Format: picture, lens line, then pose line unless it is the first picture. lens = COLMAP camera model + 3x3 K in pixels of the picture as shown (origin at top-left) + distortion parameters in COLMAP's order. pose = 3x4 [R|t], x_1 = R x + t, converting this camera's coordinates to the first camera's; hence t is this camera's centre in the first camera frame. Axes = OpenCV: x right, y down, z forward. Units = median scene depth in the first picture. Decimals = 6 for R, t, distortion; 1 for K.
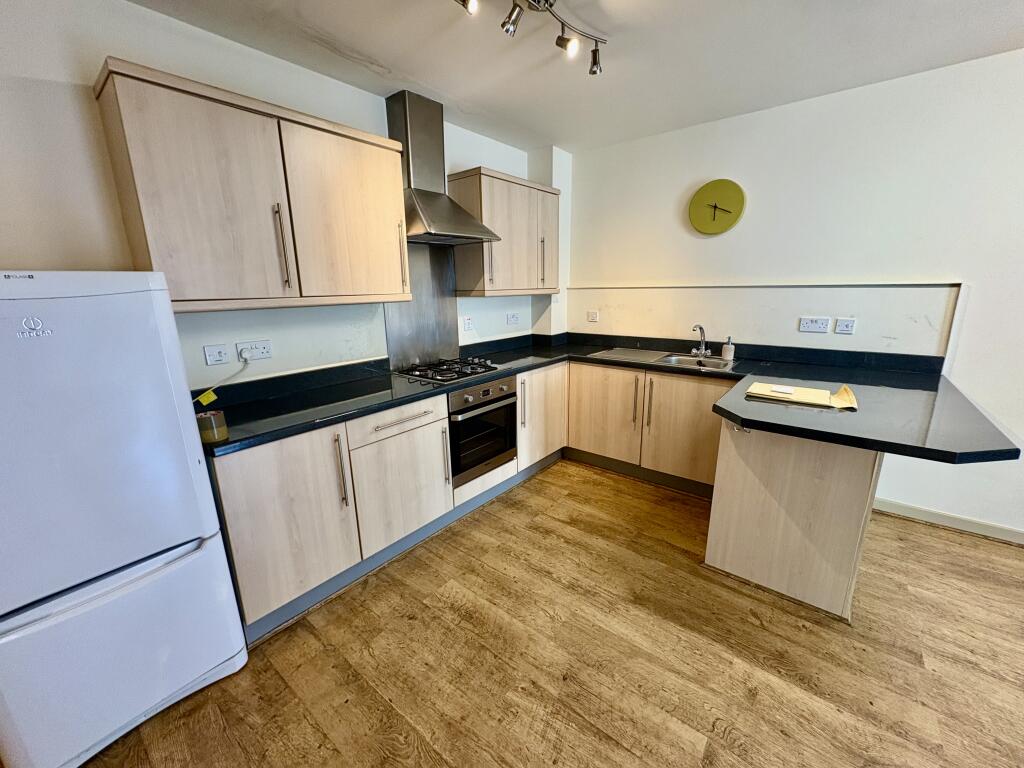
lens RADIAL K [[411.6, 0, 510.3], [0, 411.6, 386.3], [0, 0, 1]] dist [0.000536, -0.000524]
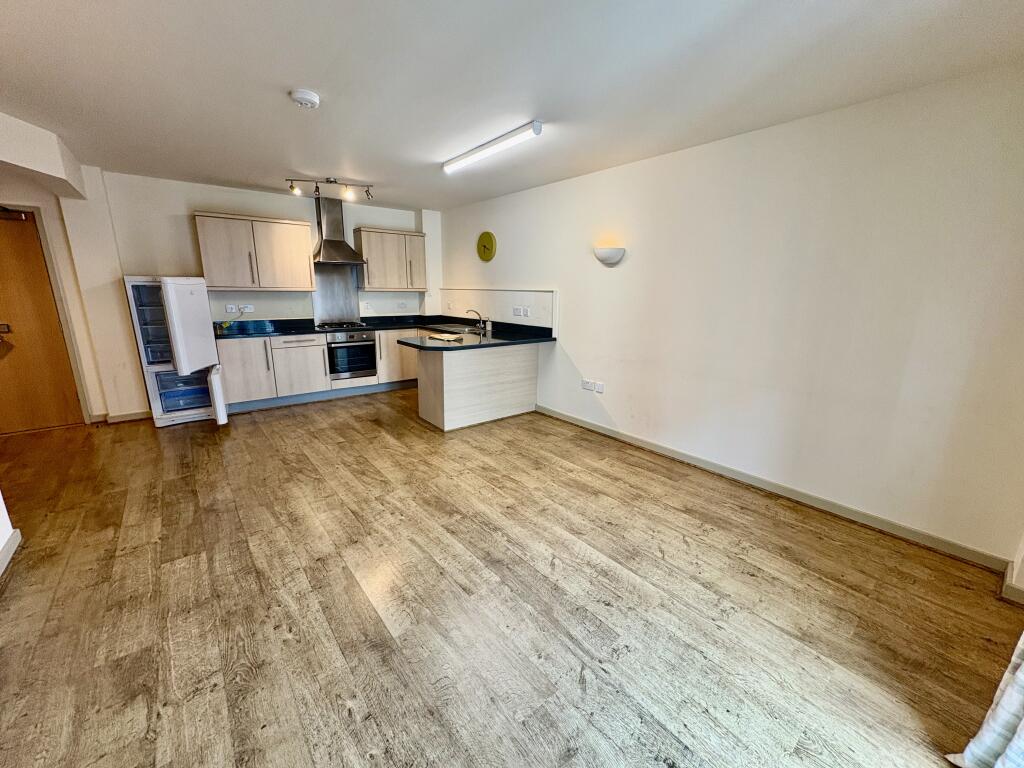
lens RADIAL K [[411.6, 0, 511.3], [0, 411.6, 386.6], [0, 0, 1]] dist [0.000536, -0.000524]
pose [[0.976458, 0.077108, -0.201454, 1.243875], [-0.077926, 0.996952, 0.003878, 0.208407], [0.201139, 0.011912, 0.979490, -0.929154]]
